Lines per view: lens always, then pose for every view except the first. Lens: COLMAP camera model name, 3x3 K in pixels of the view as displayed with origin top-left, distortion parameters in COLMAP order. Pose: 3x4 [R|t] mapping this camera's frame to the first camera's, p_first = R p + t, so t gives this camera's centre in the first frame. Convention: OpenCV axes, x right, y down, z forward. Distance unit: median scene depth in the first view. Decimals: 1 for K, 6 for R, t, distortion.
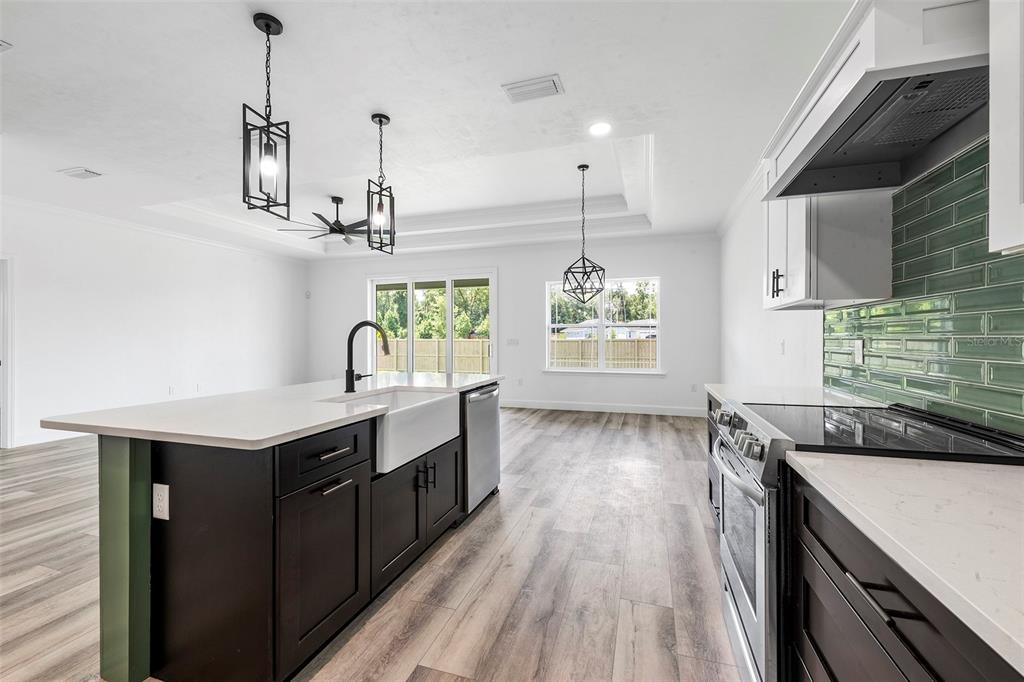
lens RADIAL K [[415.9, 0, 511.3], [0, 415.9, 338.4], [0, 0, 1]] dist [-0.000354, 0.000056]
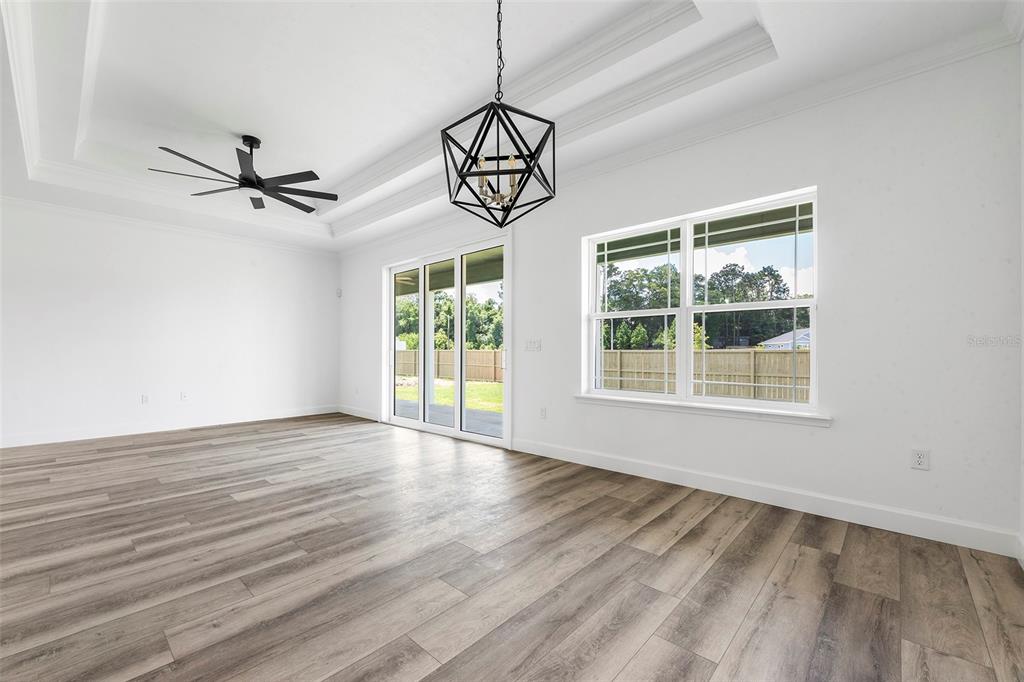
lens RADIAL K [[415.9, 0, 513.6], [0, 415.9, 347.4], [0, 0, 1]] dist [-0.000354, 0.000056]
pose [[0.913441, -0.001965, -0.406966, 0.236392], [-0.002455, 0.999944, -0.010340, 0.020077], [0.406963, 0.010444, 0.913385, 0.467858]]
